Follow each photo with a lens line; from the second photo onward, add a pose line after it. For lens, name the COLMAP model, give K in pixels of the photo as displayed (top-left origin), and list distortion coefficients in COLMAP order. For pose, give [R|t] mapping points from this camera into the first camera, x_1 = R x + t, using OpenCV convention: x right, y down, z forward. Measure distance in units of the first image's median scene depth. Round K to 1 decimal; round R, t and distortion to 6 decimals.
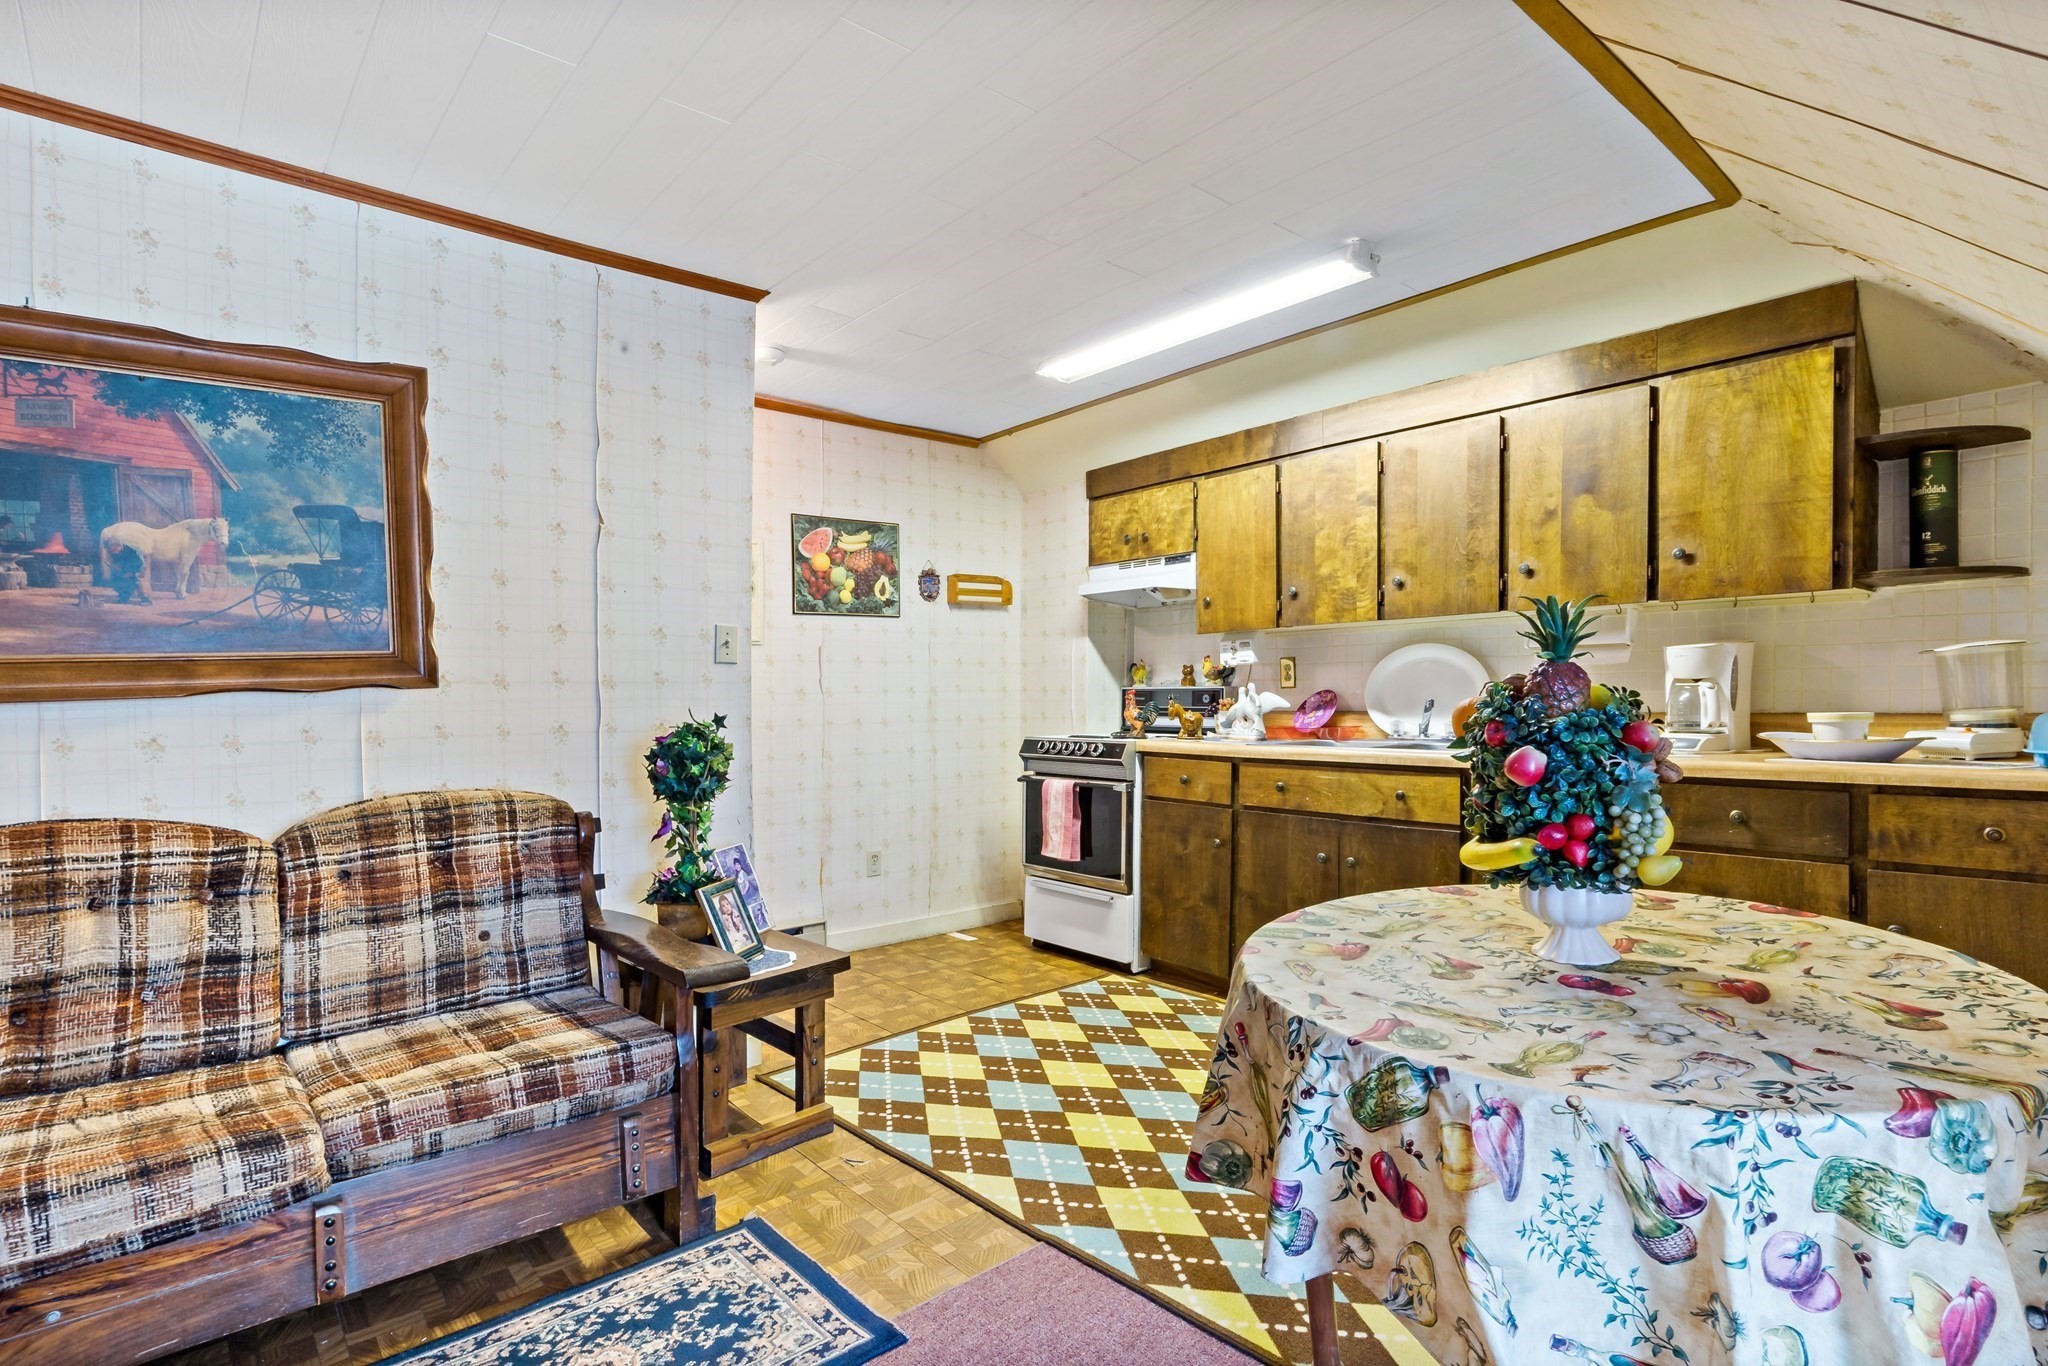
lens RADIAL K [[1017.5, 0, 1029.8], [0, 1017.5, 689.1], [0, 0, 1]] dist [-0.000385, -0.000710]
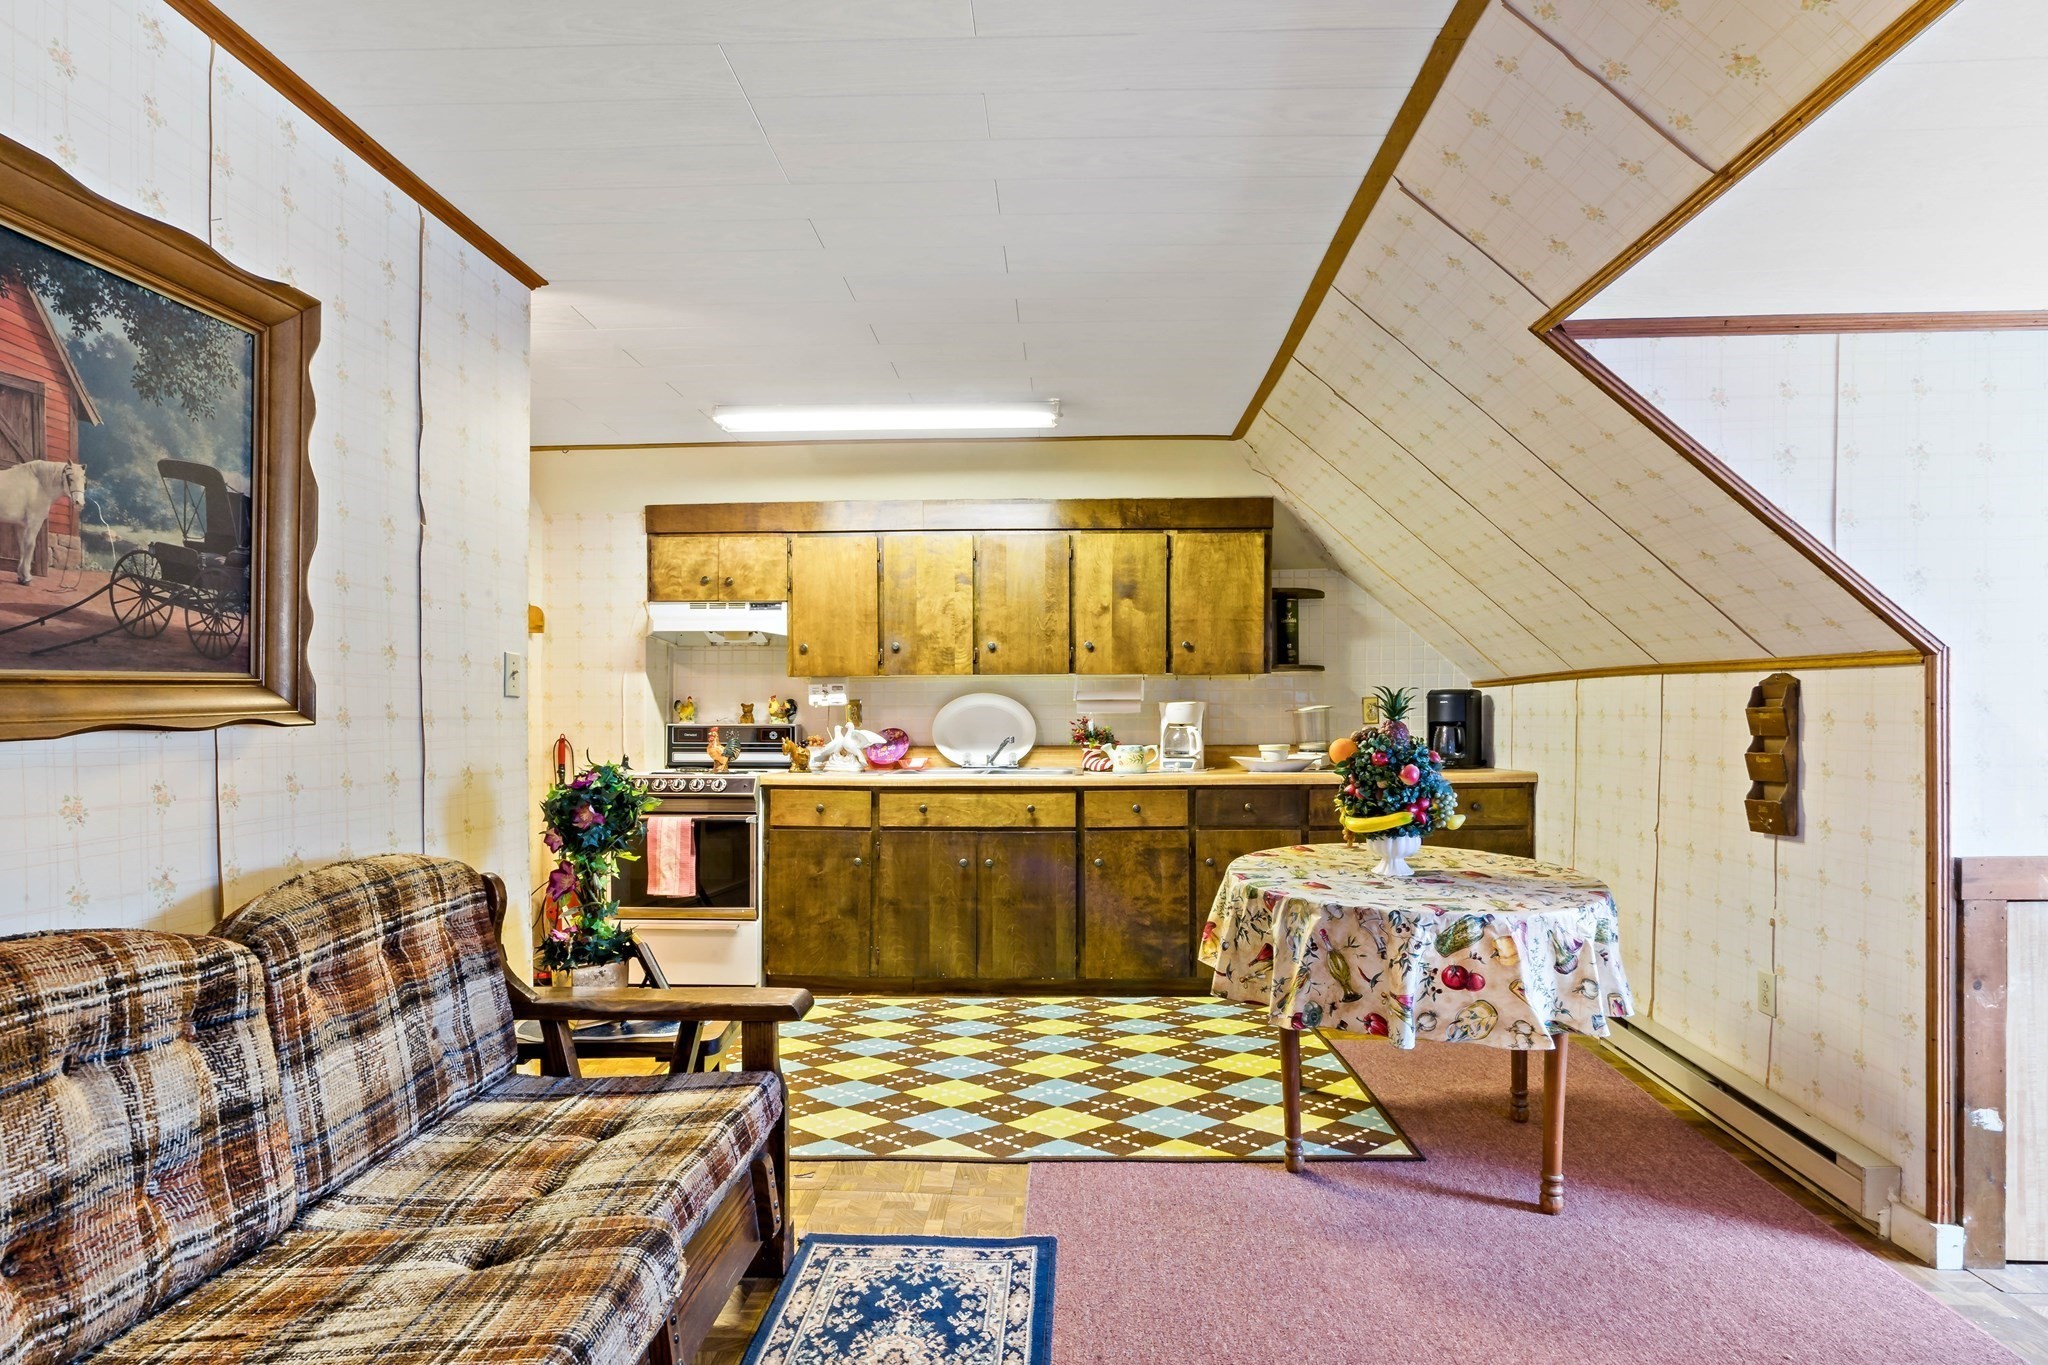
lens RADIAL K [[1017.5, 0, 1026.8], [0, 1017.5, 718.3], [0, 0, 1]] dist [-0.000385, -0.000710]
pose [[0.689606, 0.011646, 0.724091, -0.798510], [-0.008738, 0.999932, -0.007762, -0.005160], [-0.724132, -0.000974, 0.689661, 0.103685]]
